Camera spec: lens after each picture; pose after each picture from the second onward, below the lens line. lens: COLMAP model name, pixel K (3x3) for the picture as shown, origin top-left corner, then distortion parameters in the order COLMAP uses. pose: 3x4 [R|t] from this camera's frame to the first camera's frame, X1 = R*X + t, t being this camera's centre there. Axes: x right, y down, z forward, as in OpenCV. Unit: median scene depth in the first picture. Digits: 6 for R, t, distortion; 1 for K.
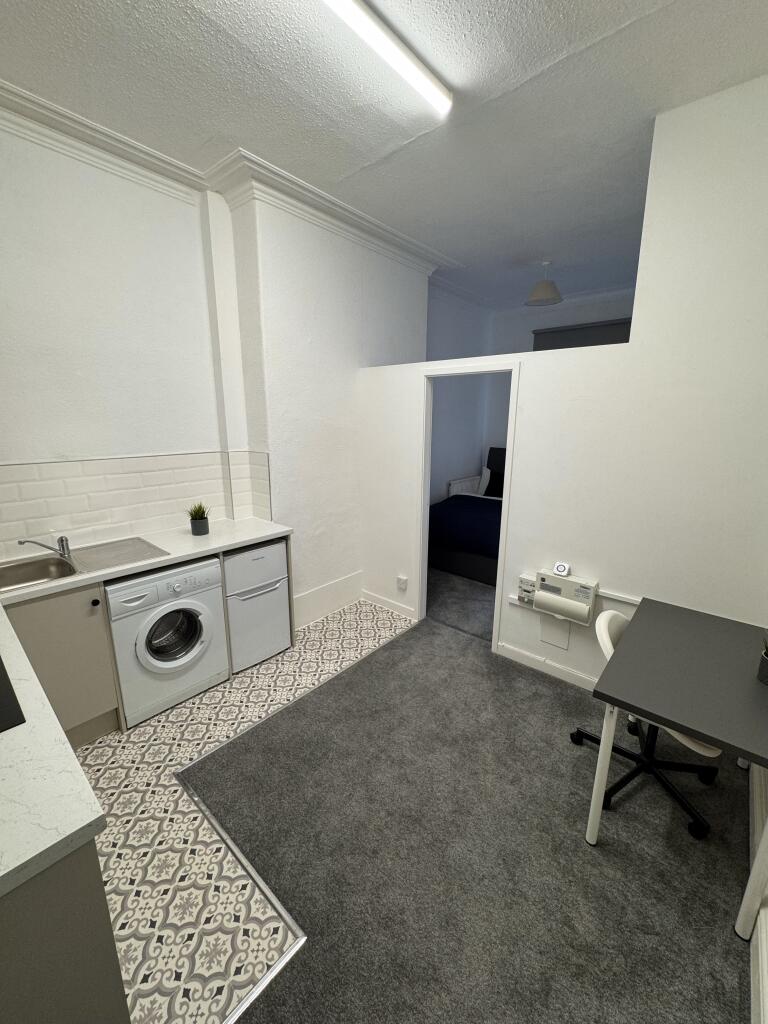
lens RADIAL K [[409.4, 0, 384.4], [0, 409.4, 512.3], [0, 0, 1]] dist [-0.000663, 0.000311]
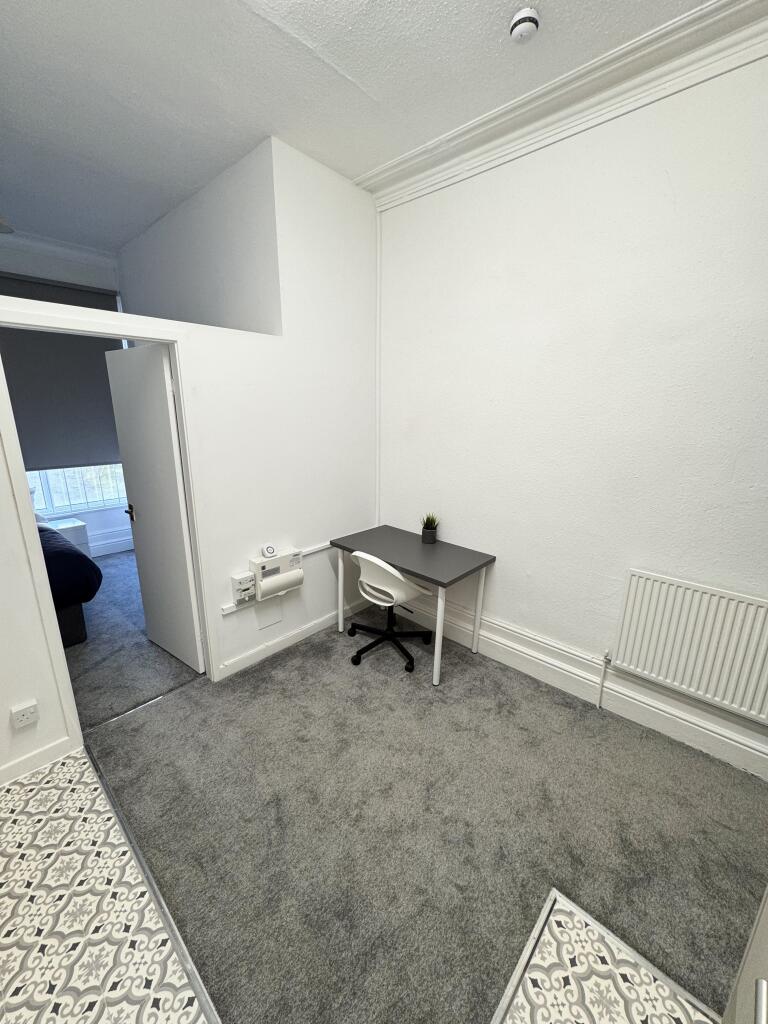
lens RADIAL K [[409.4, 0, 384.7], [0, 409.4, 512.7], [0, 0, 1]] dist [-0.000663, 0.000311]
pose [[0.025910, -0.262248, 0.964652, -0.526747], [0.217345, 0.943371, 0.250625, -0.146055], [-0.975751, 0.203169, 0.081442, 0.609247]]
